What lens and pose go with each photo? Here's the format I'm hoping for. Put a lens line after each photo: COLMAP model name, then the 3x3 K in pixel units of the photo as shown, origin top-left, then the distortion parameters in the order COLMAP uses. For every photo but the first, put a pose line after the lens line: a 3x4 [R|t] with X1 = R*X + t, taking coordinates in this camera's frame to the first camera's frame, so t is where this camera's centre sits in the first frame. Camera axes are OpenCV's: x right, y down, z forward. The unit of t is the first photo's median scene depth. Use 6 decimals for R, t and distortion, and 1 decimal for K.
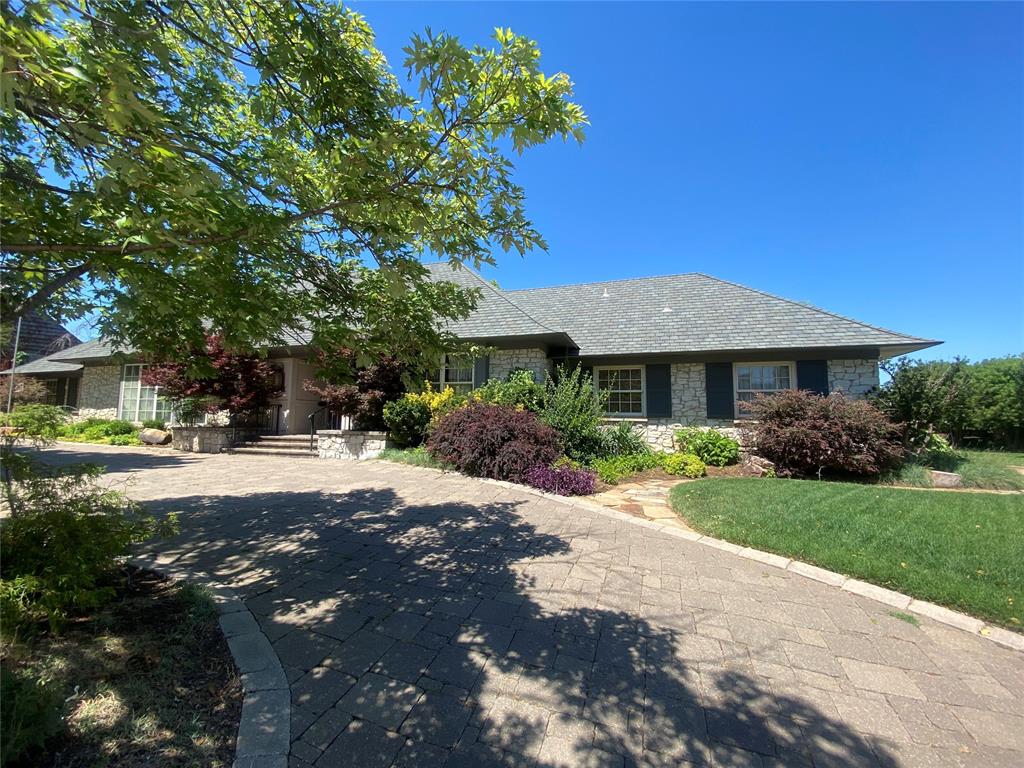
lens RADIAL K [[404.1, 0, 512.0], [0, 404.1, 384.0], [0, 0, 1]] dist [0.000578, -0.000211]
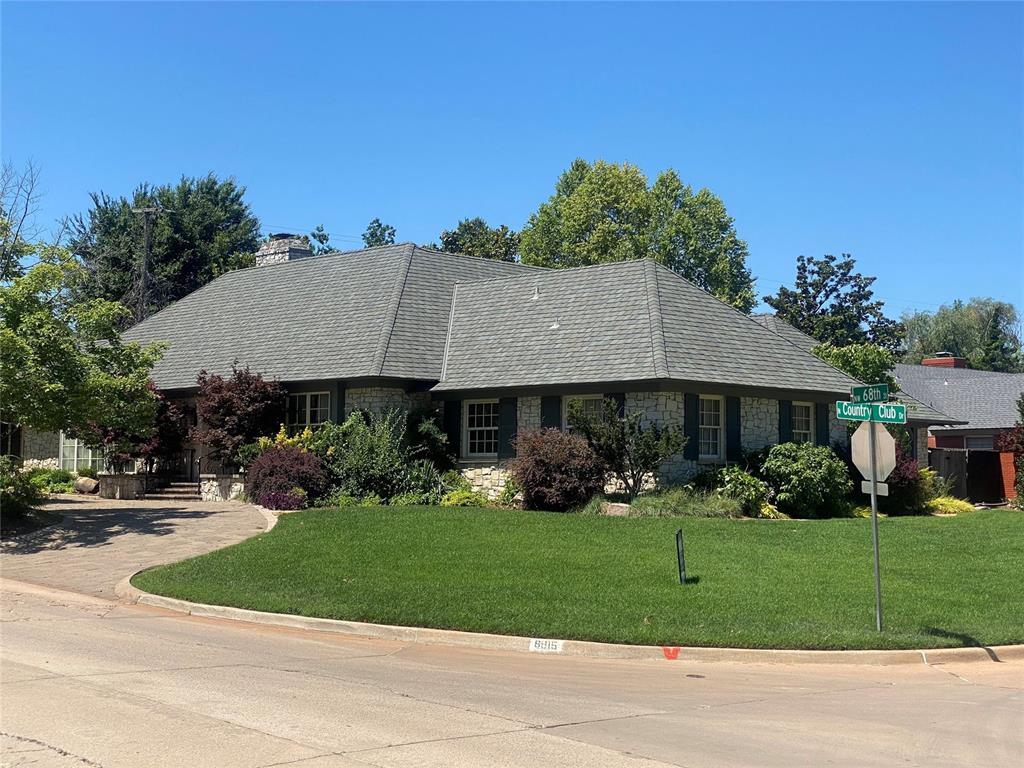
lens RADIAL K [[1531.7, 0, 512.0], [0, 1531.7, 384.0], [0, 0, 1]] dist [-0.029321, 1.965325]
pose [[0.873986, -0.034265, -0.484741, 1.906395], [0.043172, 0.999042, 0.007219, -0.098195], [0.484029, -0.027236, 0.874628, -1.830181]]
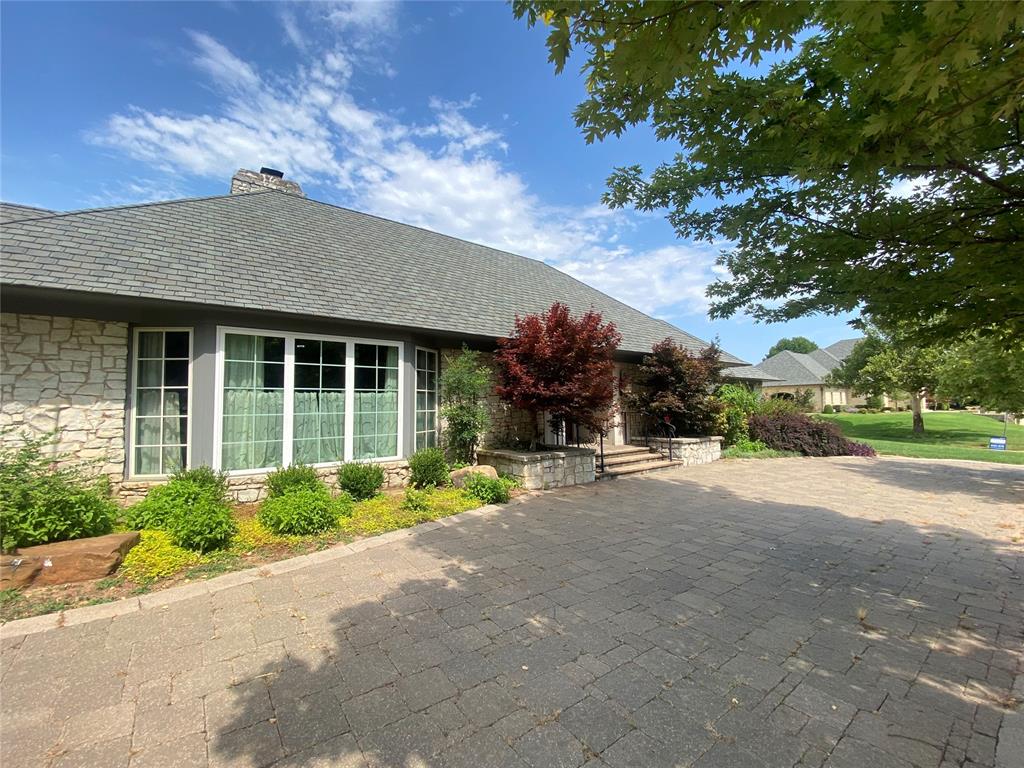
lens RADIAL K [[404.1, 0, 512.0], [0, 404.1, 384.0], [0, 0, 1]] dist [0.000578, -0.000211]
pose [[0.581520, 0.019420, 0.813300, -1.451304], [-0.055943, 0.998303, 0.016162, -0.022254], [-0.811606, -0.054897, 0.581620, 0.679329]]
